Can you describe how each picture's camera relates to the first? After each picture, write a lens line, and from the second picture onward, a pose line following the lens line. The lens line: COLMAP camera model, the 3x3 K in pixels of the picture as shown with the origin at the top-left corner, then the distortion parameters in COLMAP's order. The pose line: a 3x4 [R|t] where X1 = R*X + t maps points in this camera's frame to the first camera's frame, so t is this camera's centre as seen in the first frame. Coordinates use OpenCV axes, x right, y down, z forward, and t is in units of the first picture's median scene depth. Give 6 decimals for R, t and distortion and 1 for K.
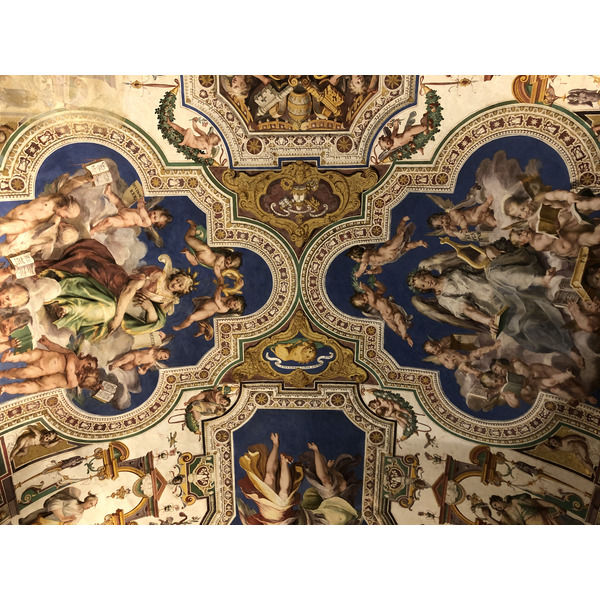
lens RADIAL K [[499.2, 0, 300.0], [0, 499.2, 301.8], [0, 0, 1]] dist [0.015572, -0.003184]
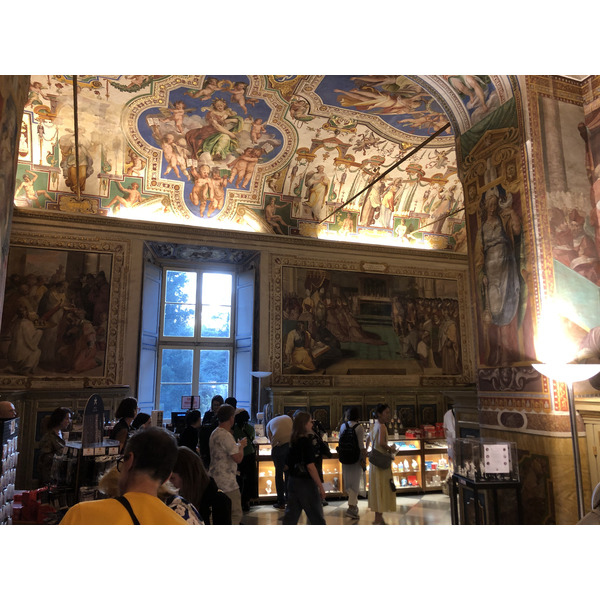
lens RADIAL K [[499.2, 0, 299.6], [0, 499.2, 299.9], [0, 0, 1]] dist [0.015572, -0.003184]
pose [[0.329820, -0.166318, -0.929278, 1.374308], [0.905776, 0.333174, 0.261849, -0.016928], [0.266061, -0.928081, 0.260534, -0.006150]]
